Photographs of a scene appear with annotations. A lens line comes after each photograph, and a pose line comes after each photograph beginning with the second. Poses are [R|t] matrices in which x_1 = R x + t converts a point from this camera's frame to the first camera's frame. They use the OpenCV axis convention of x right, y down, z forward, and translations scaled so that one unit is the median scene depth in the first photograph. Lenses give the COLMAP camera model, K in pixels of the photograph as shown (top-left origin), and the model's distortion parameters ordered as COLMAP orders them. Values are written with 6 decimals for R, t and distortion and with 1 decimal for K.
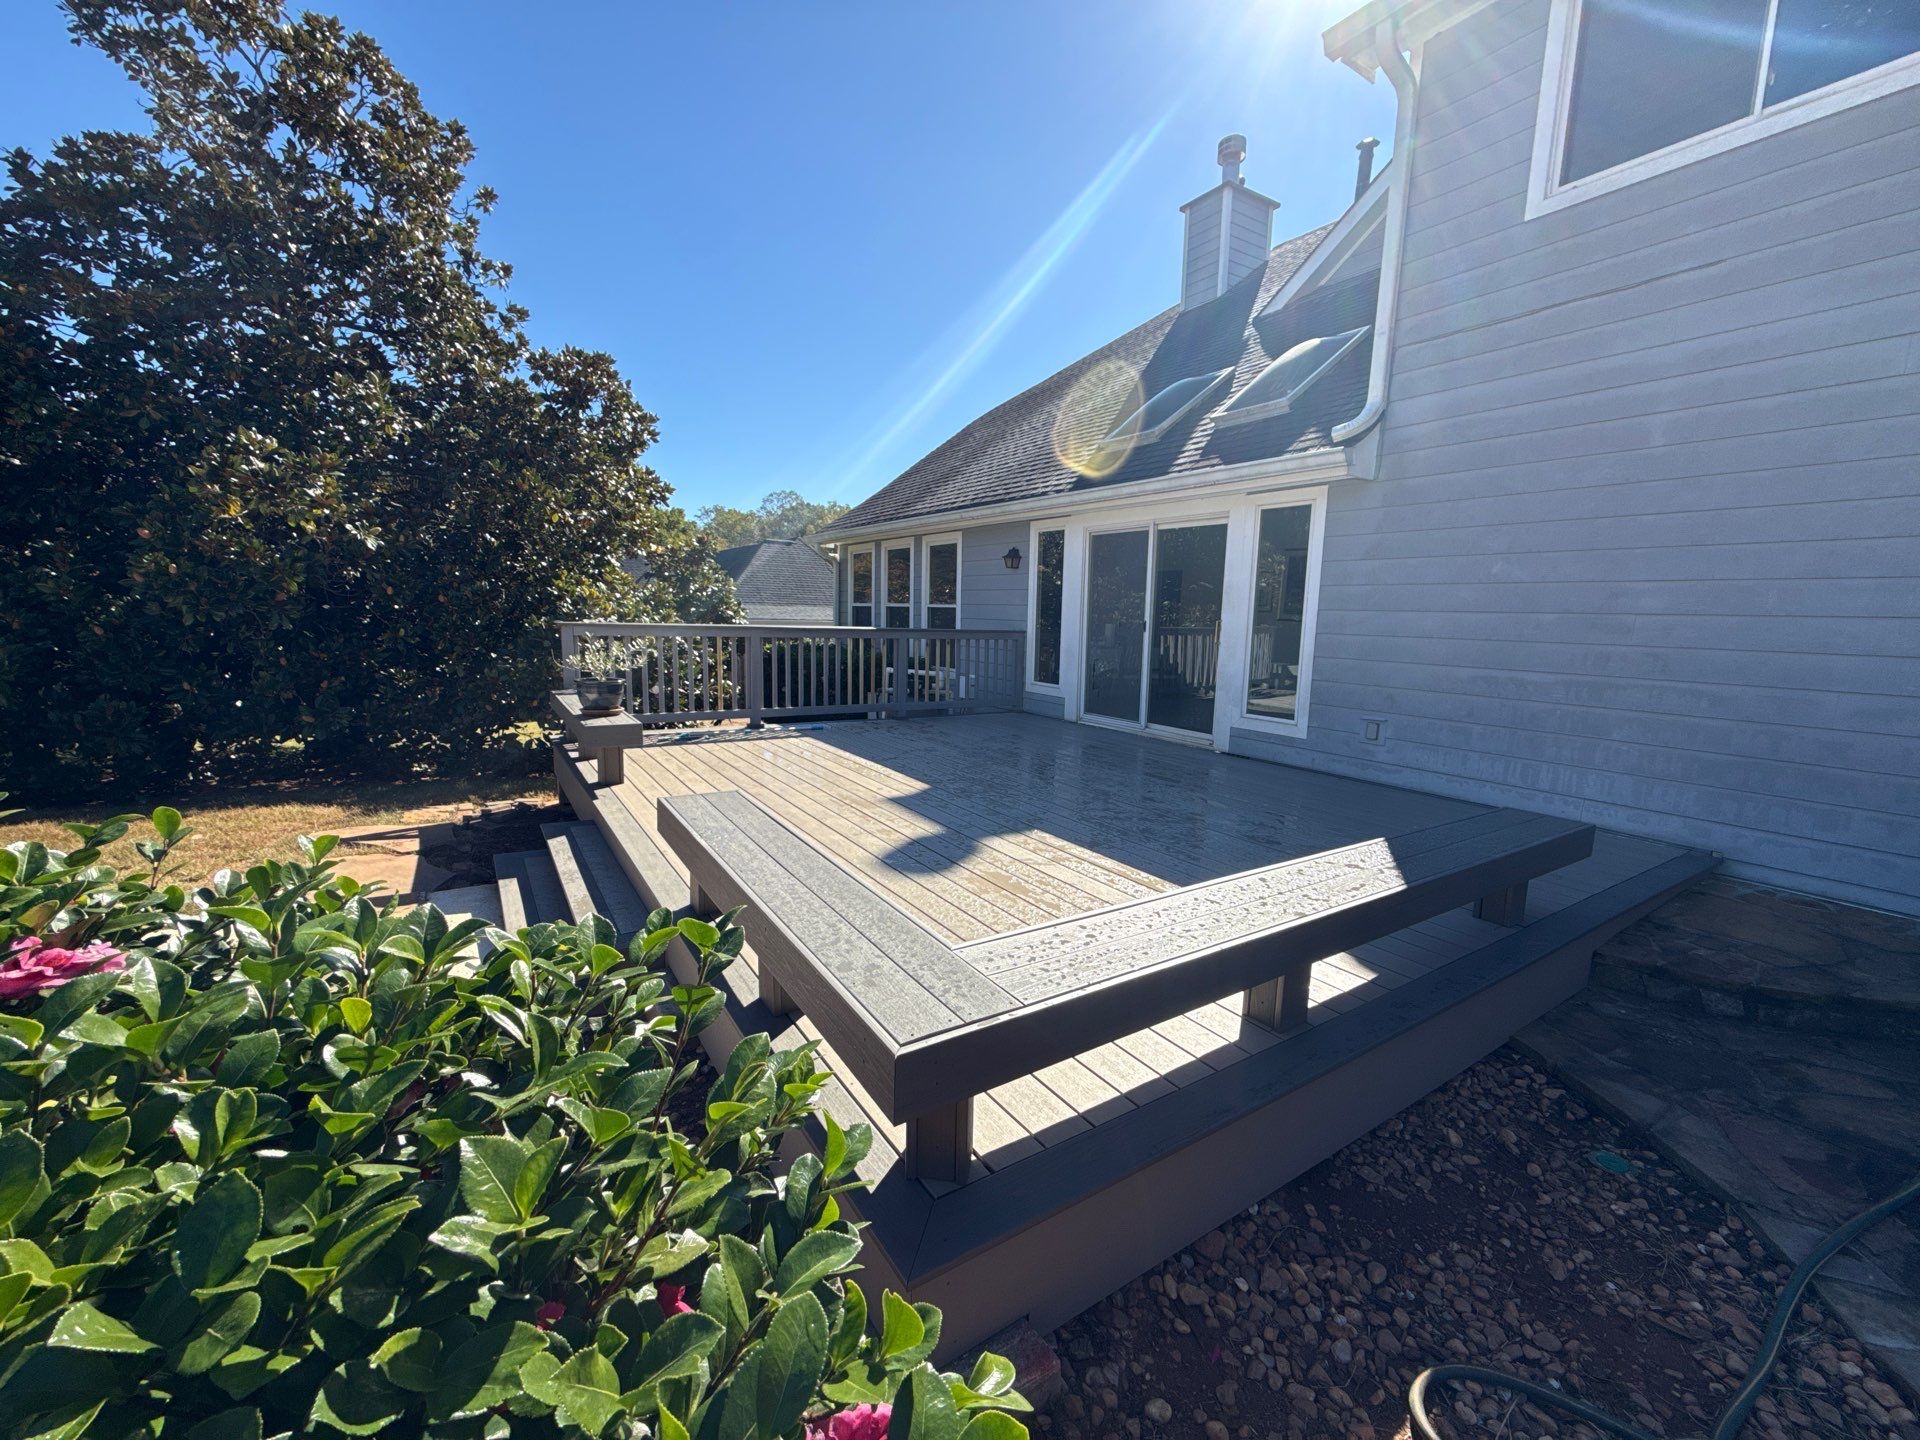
lens RADIAL K [[762.1, 0, 958.4], [0, 762.1, 720.1], [0, 0, 1]] dist [0.000912, -0.000547]
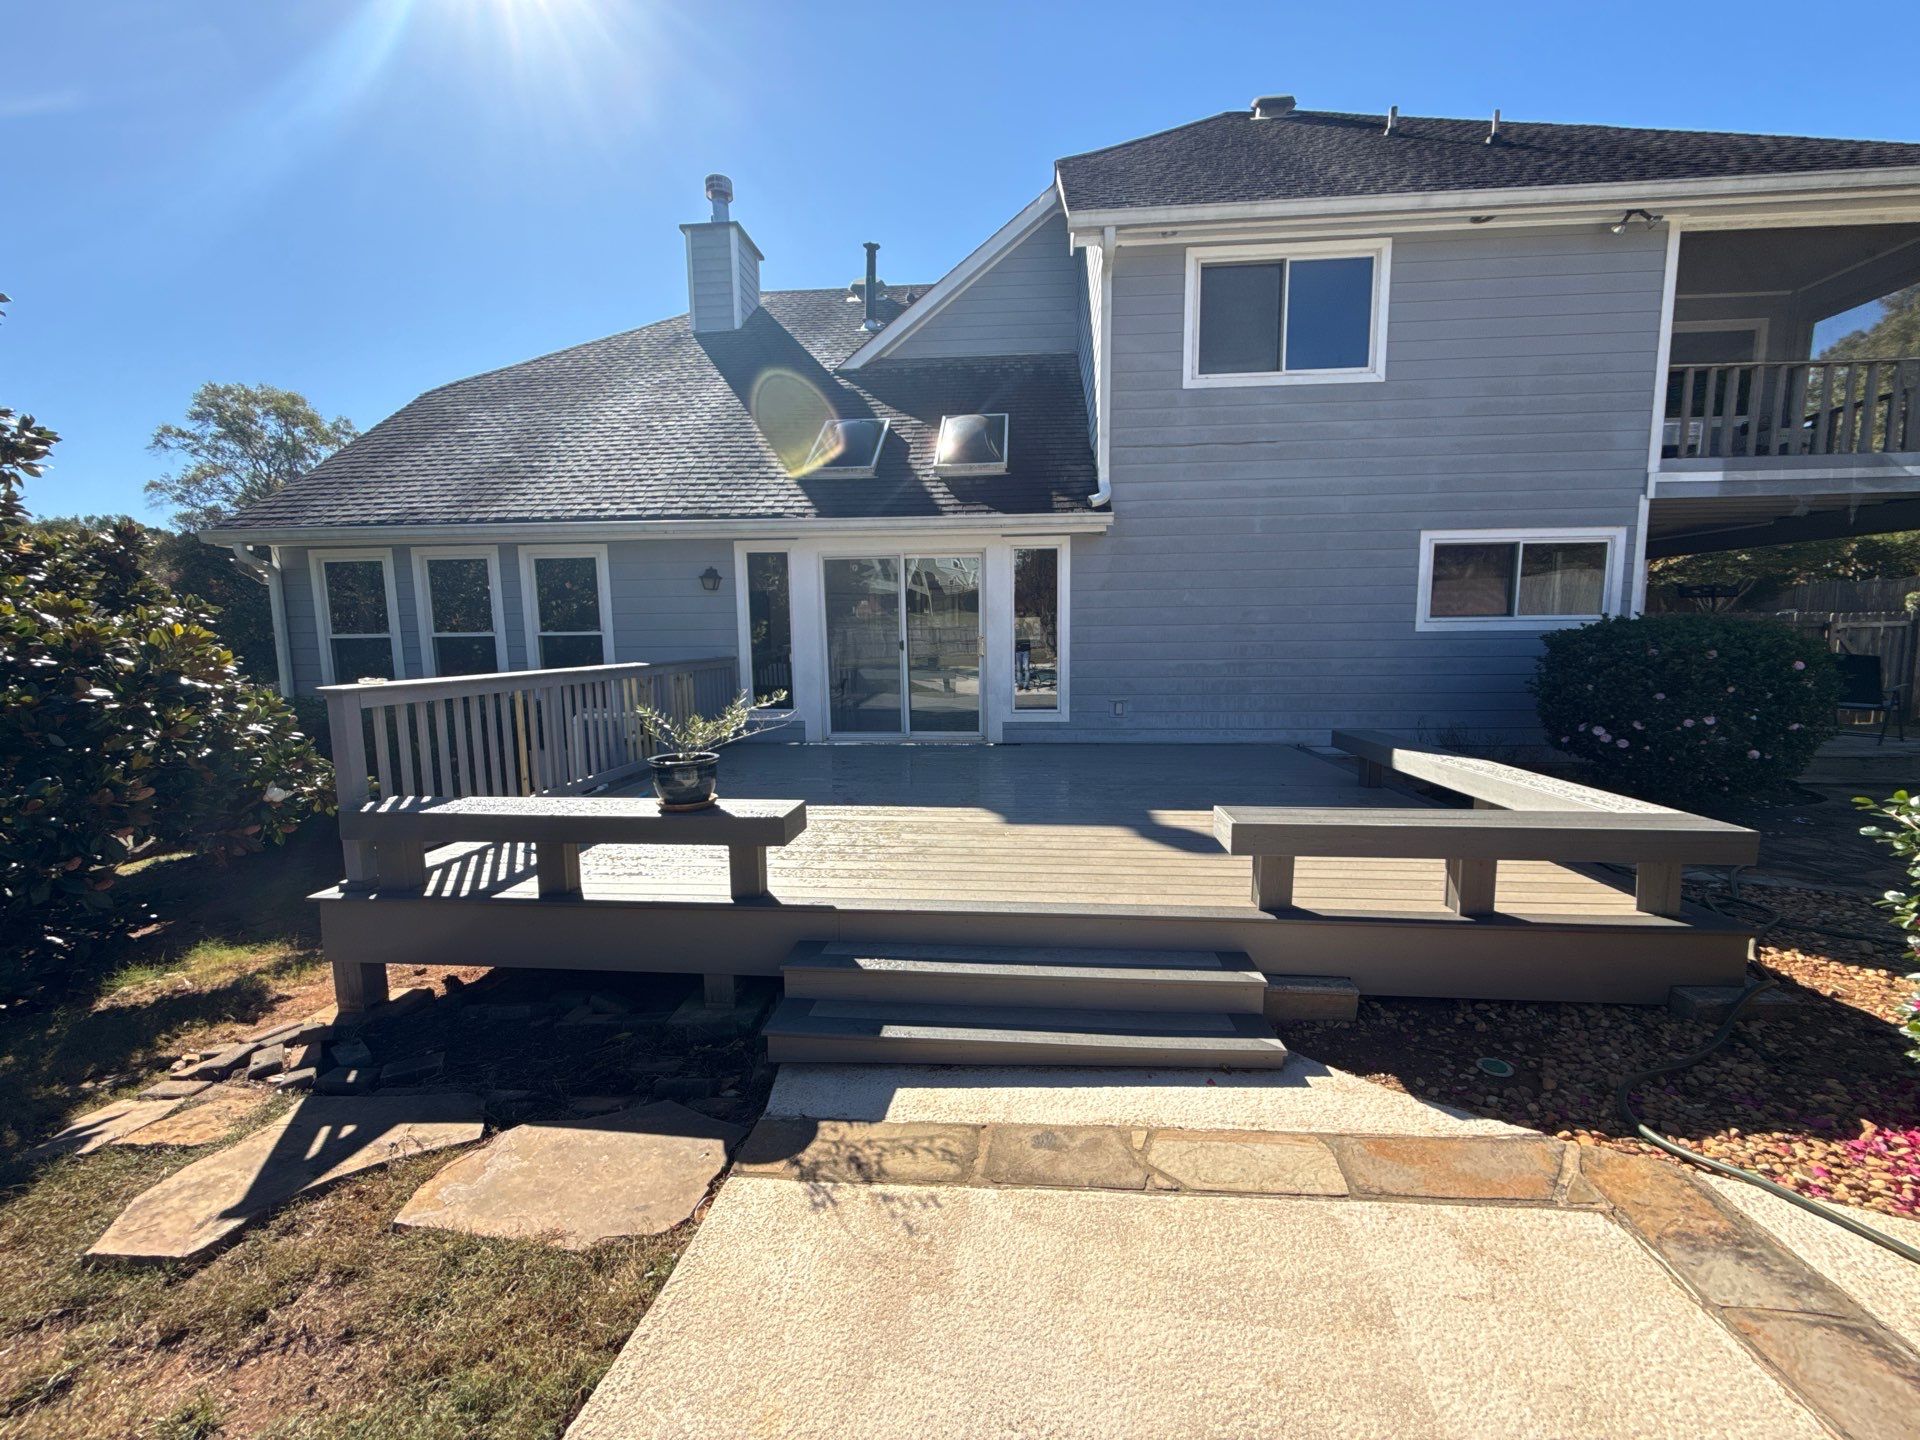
lens RADIAL K [[762.1, 0, 959.5], [0, 762.1, 721.7], [0, 0, 1]] dist [0.000912, -0.000547]
pose [[0.610311, -0.128072, 0.781740, -0.541564], [0.139724, 0.988776, 0.052907, -0.055636], [-0.779742, 0.076938, 0.621356, 0.235948]]
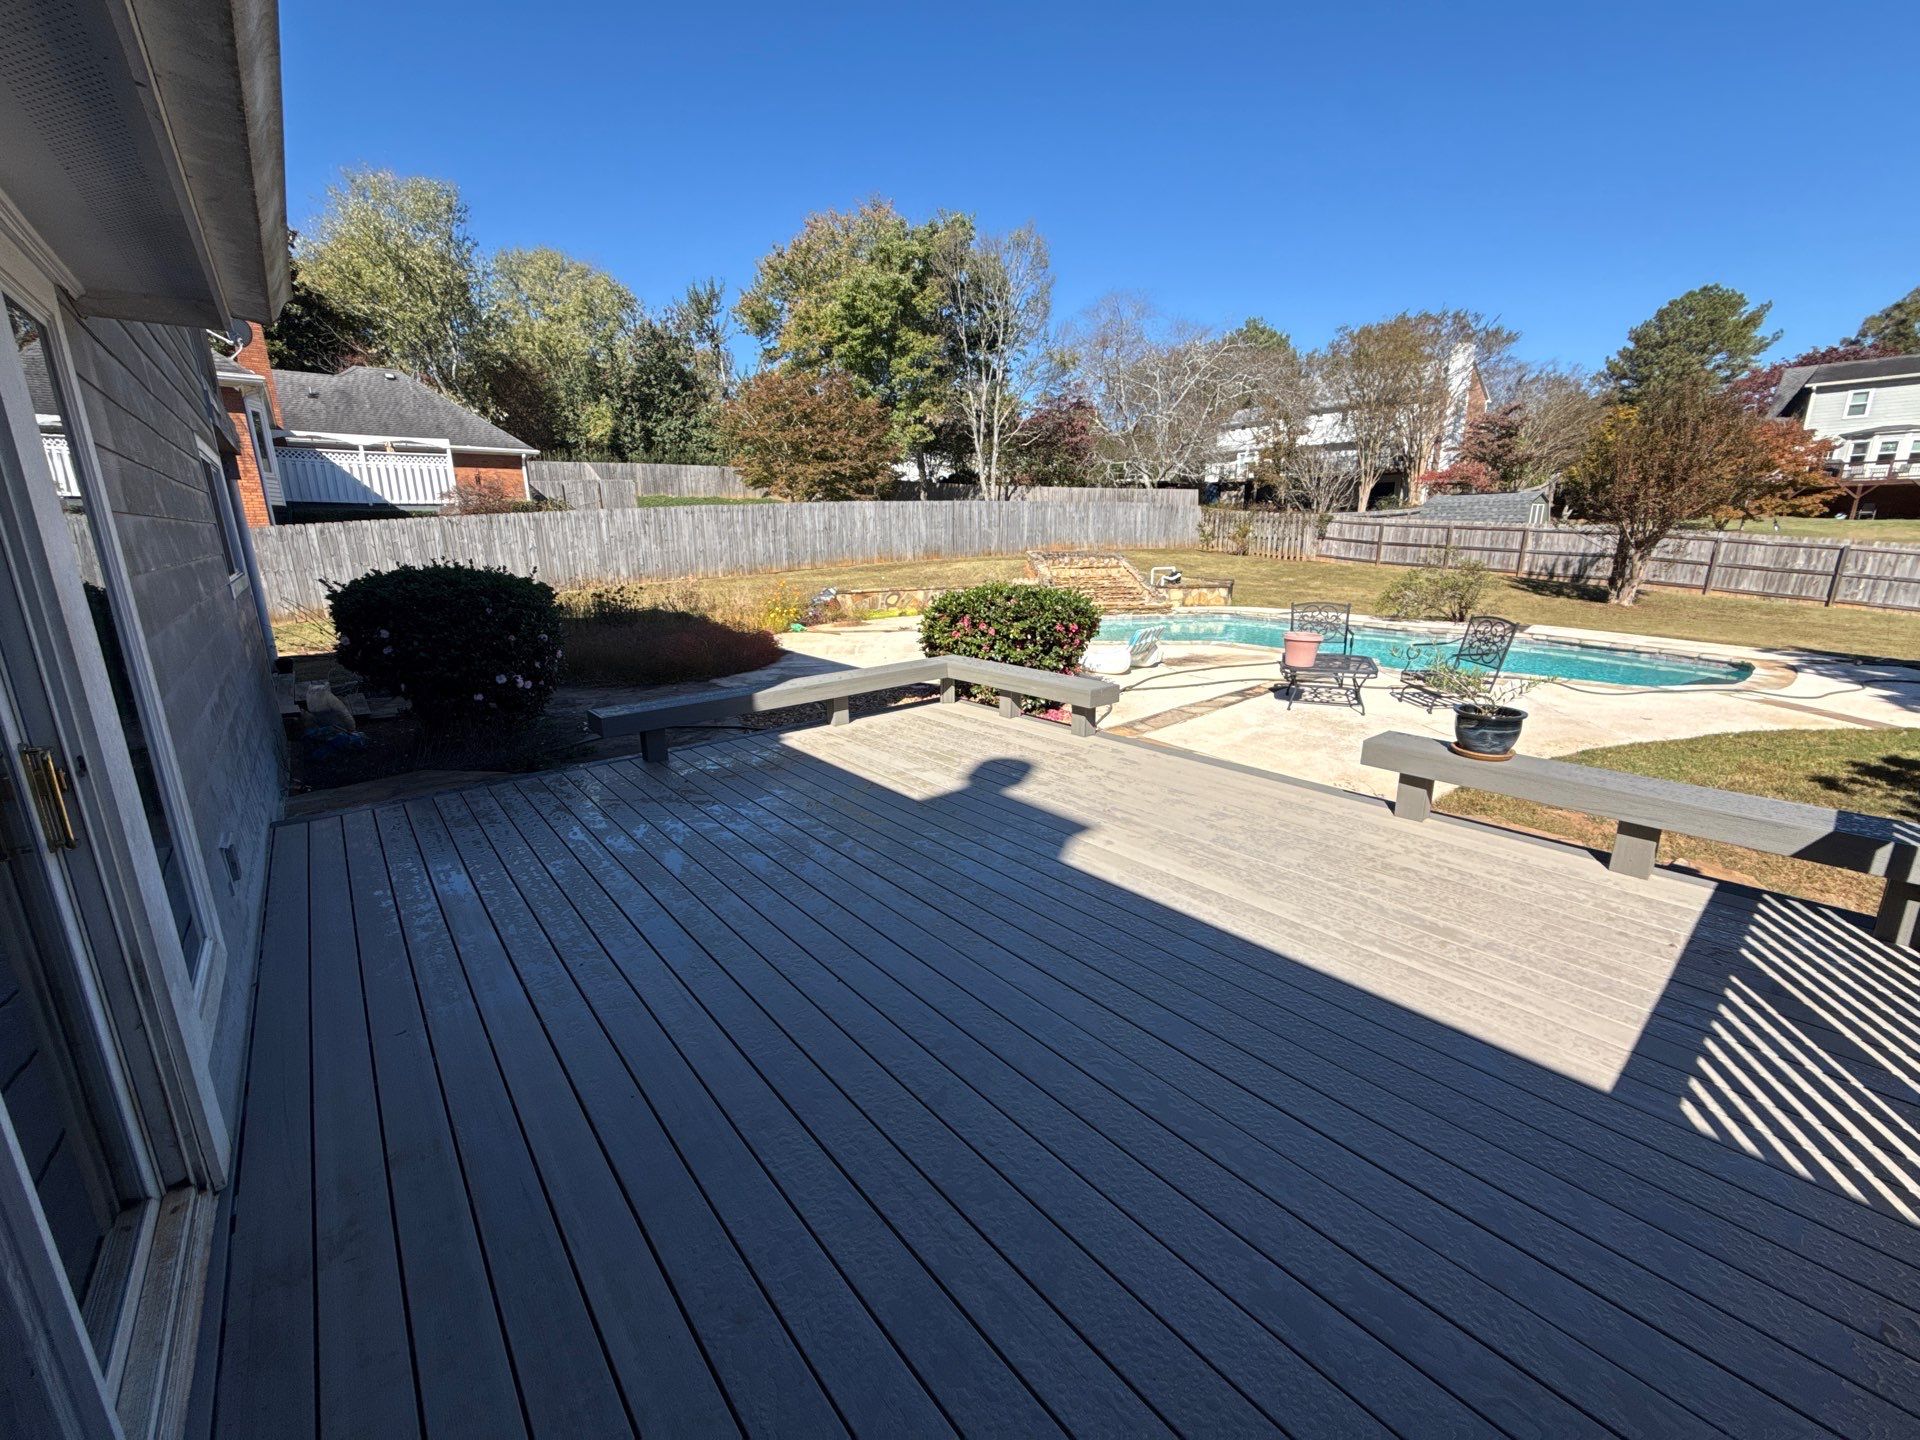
lens RADIAL K [[762.1, 0, 960.6], [0, 762.1, 715.1], [0, 0, 1]] dist [0.000912, -0.000547]
pose [[-0.992173, 0.010059, -0.124461, 0.090603], [-0.036680, 0.929297, 0.367506, -0.194216], [0.119358, 0.369195, -0.921655, 1.032059]]
